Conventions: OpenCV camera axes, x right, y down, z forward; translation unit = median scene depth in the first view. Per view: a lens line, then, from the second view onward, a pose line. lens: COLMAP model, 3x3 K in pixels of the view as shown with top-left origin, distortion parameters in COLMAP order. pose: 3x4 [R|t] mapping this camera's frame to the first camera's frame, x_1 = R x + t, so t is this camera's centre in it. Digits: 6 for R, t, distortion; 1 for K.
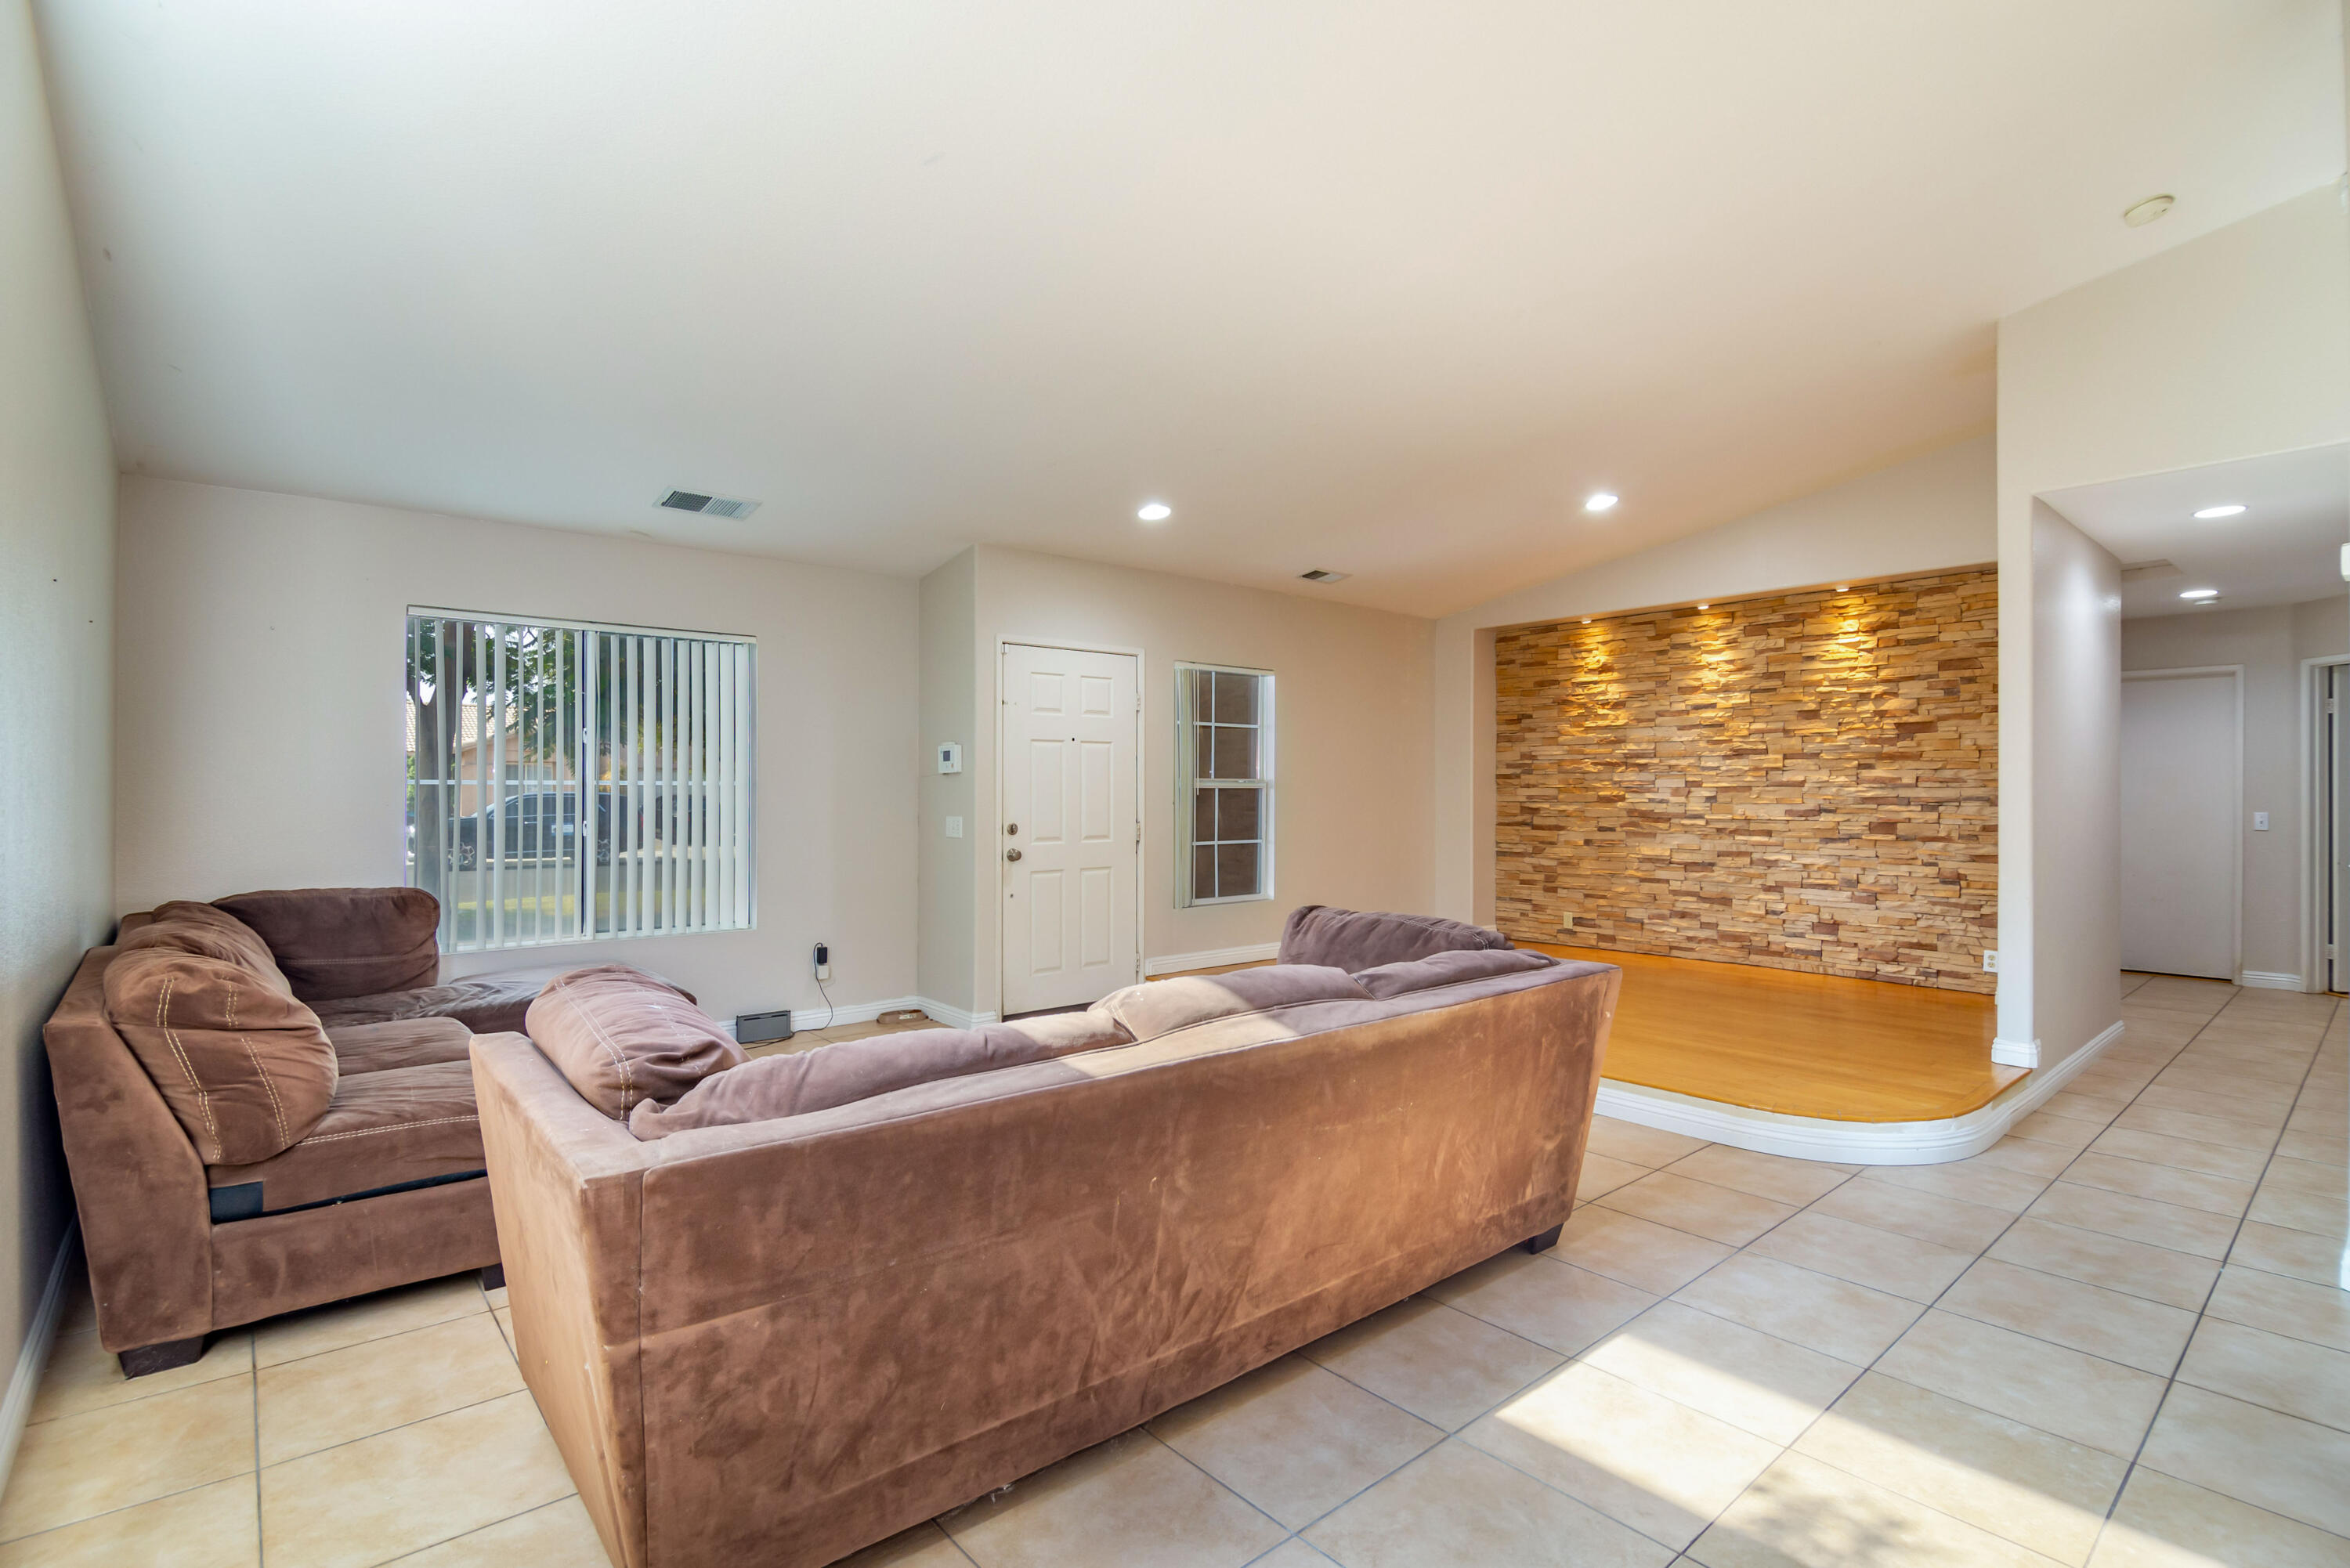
lens RADIAL K [[1073.0, 0, 1177.6], [0, 1073.0, 780.0], [0, 0, 1]] dist [-0.012604, -0.002607]
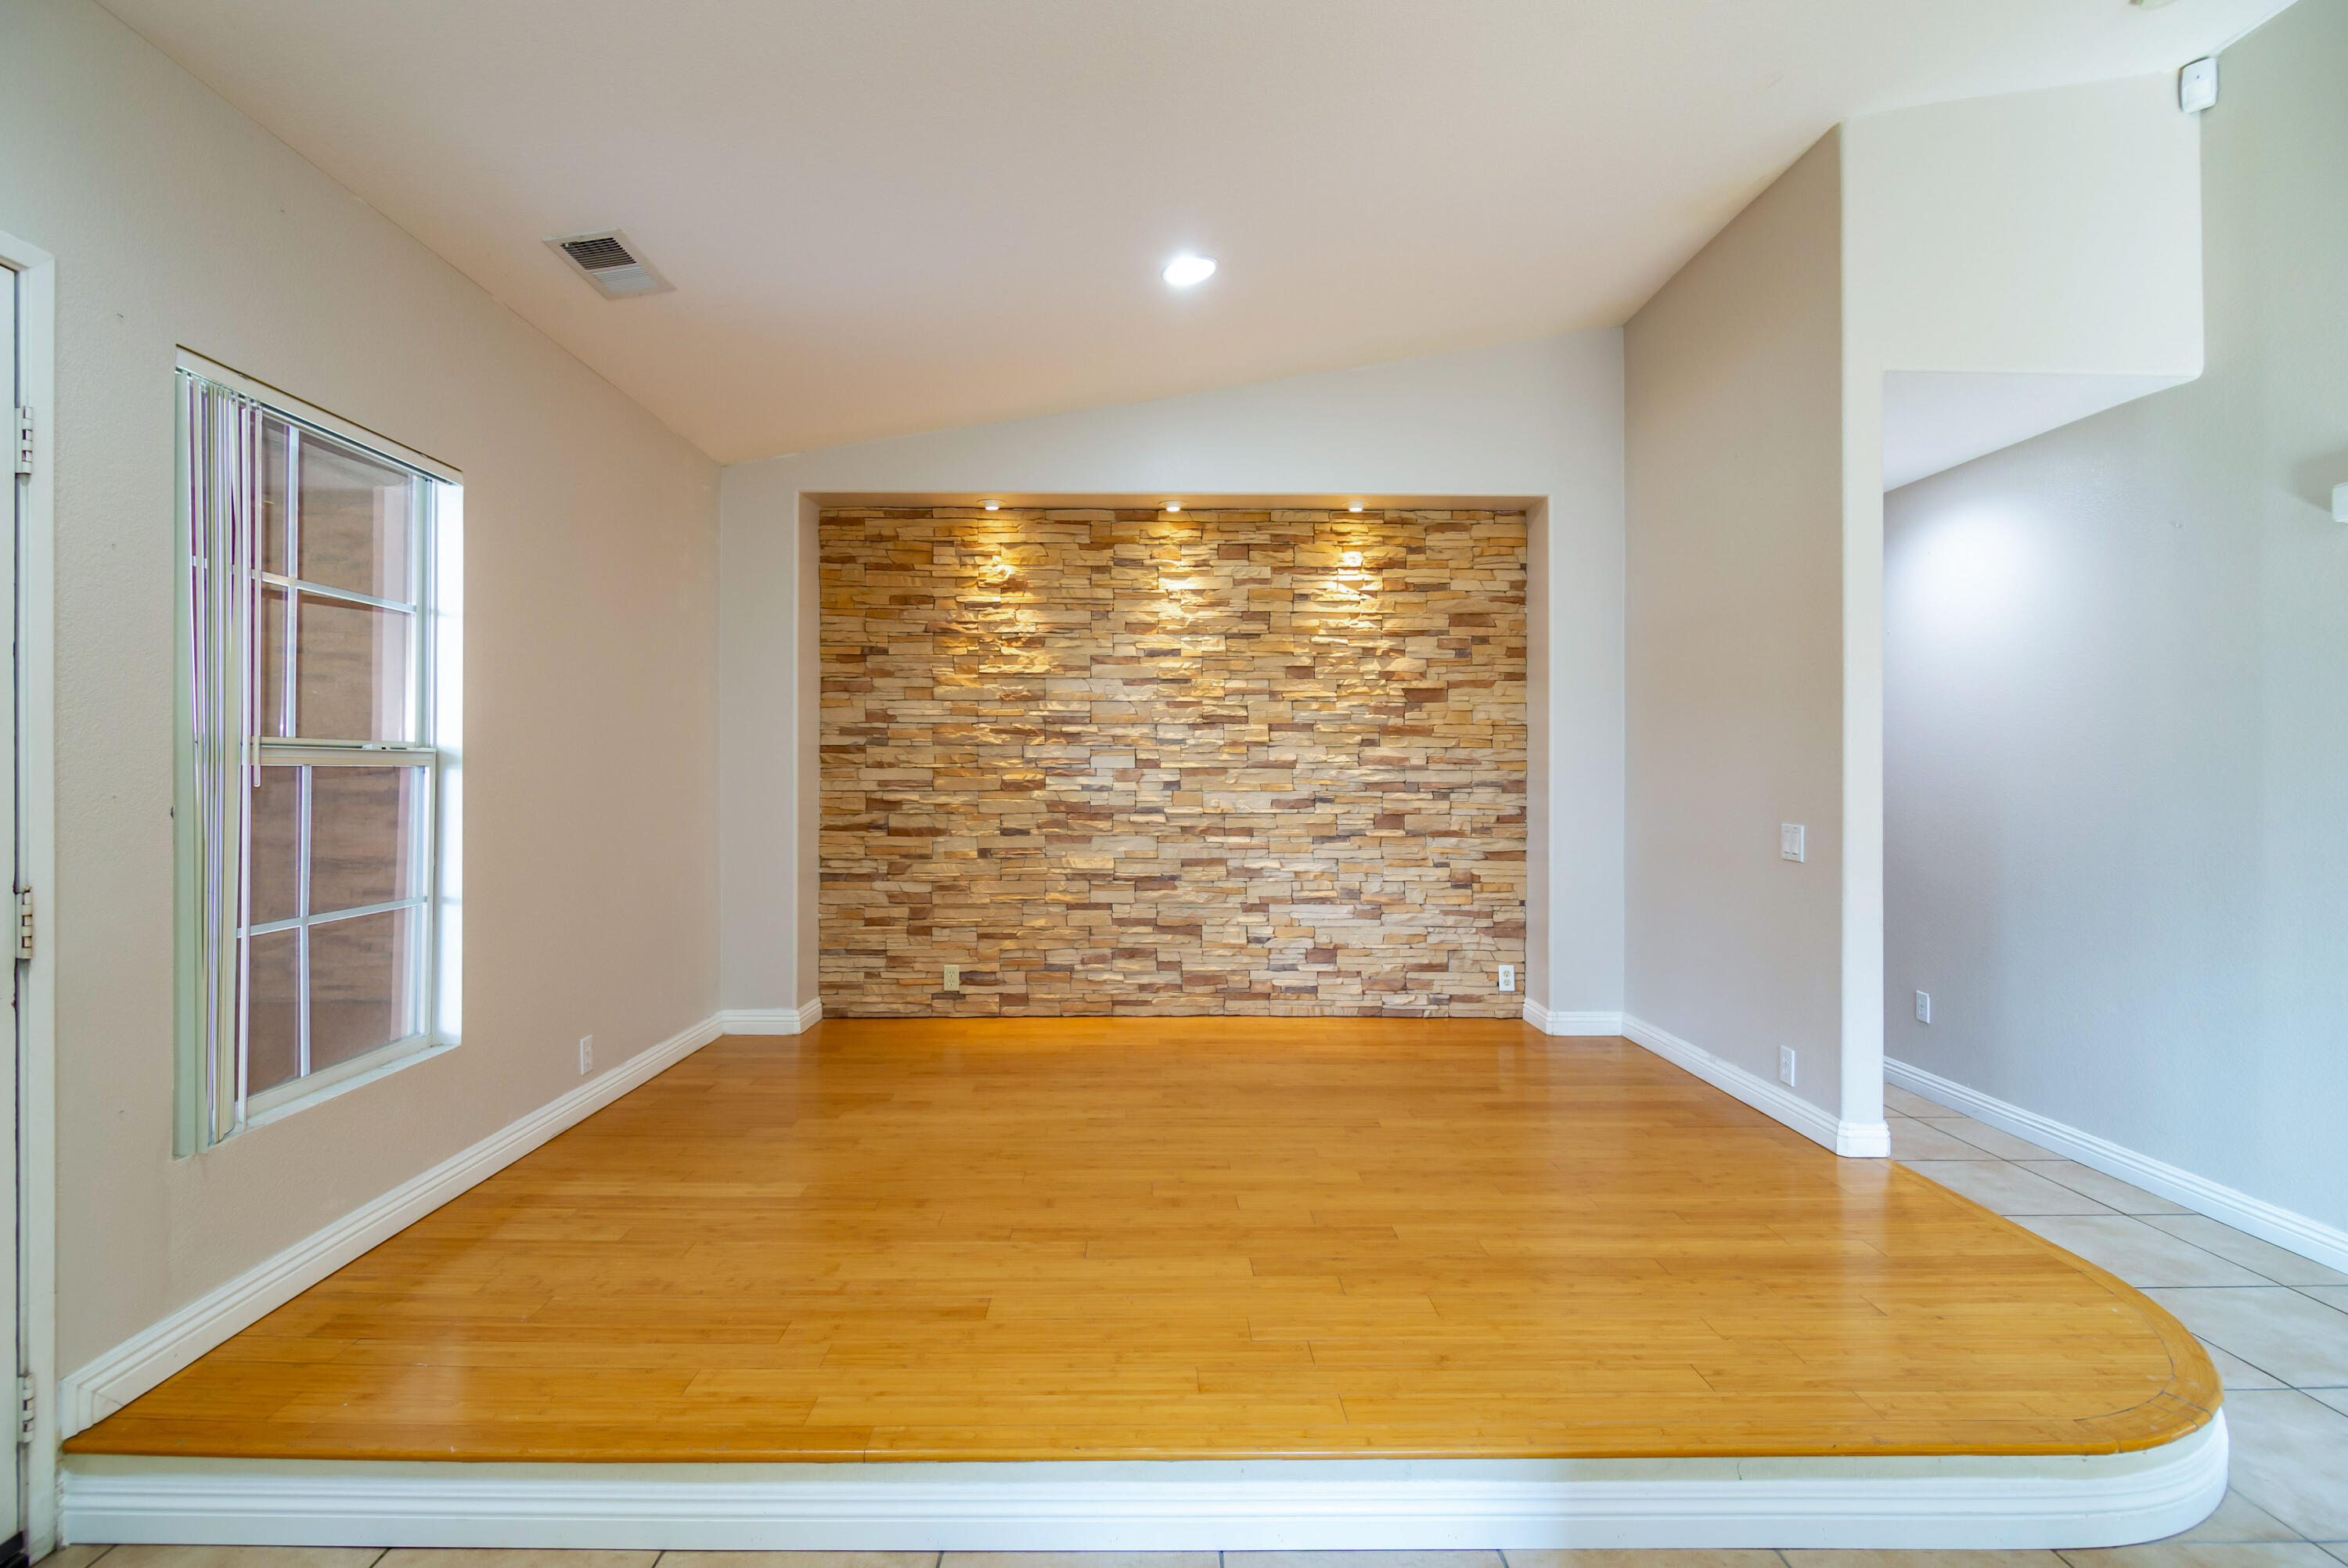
lens RADIAL K [[1072.0, 0, 1149.2], [0, 1072.0, 774.2], [0, 0, 1]] dist [-0.012604, -0.002607]
pose [[0.641411, -0.004564, 0.767184, -0.051014], [-0.010088, 0.999846, 0.014382, 0.000617], [-0.767131, -0.016964, 0.641266, 0.564350]]
